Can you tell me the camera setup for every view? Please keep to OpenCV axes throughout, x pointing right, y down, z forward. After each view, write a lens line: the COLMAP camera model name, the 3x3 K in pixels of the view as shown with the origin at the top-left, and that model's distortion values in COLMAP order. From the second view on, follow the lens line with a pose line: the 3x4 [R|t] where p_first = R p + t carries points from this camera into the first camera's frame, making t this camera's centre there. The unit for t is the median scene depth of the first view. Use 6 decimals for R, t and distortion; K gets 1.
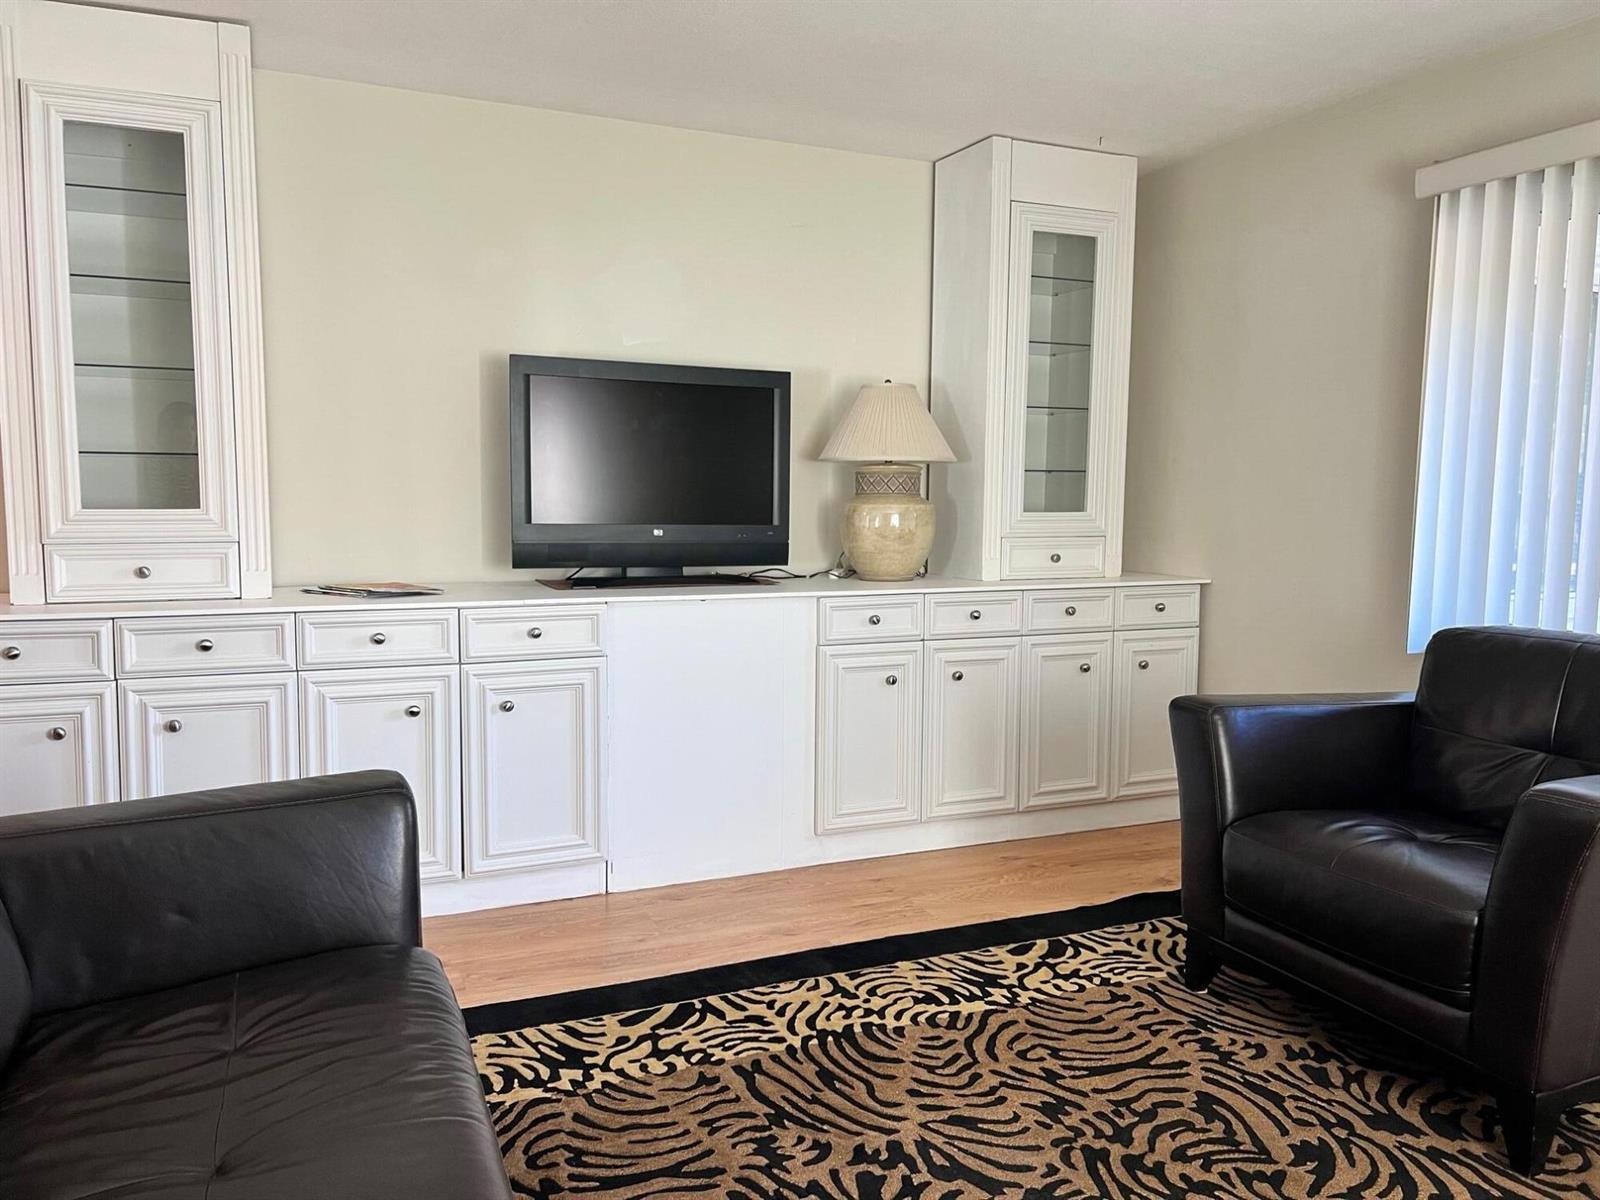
lens RADIAL K [[1227.2, 0, 809.1], [0, 1227.2, 598.6], [0, 0, 1]] dist [0.058828, -0.042045]
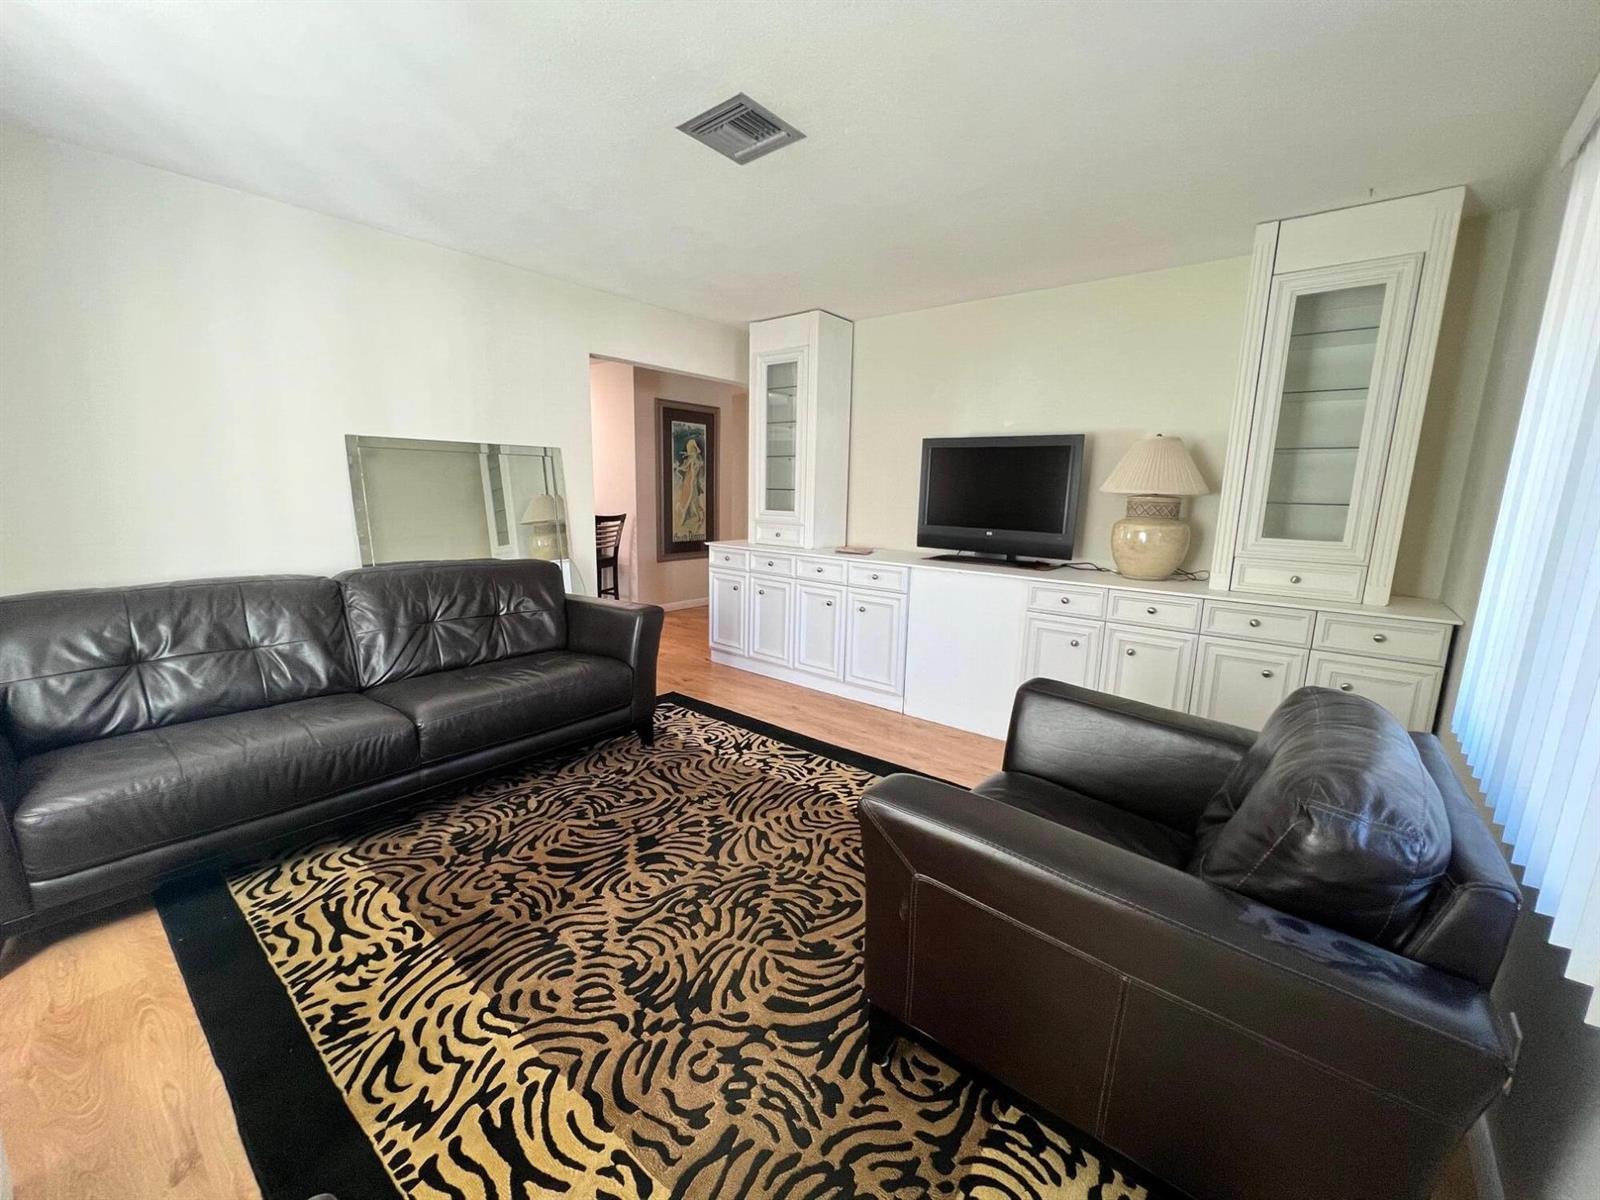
lens RADIAL K [[646.9, 0, 800.4], [0, 646.9, 605.1], [0, 0, 1]] dist [0.001478, 0.000119]
pose [[0.447140, 0.161149, -0.879828, 0.797756], [-0.101526, 0.986424, 0.129076, -0.061238], [0.888683, 0.031611, 0.457430, 0.459726]]
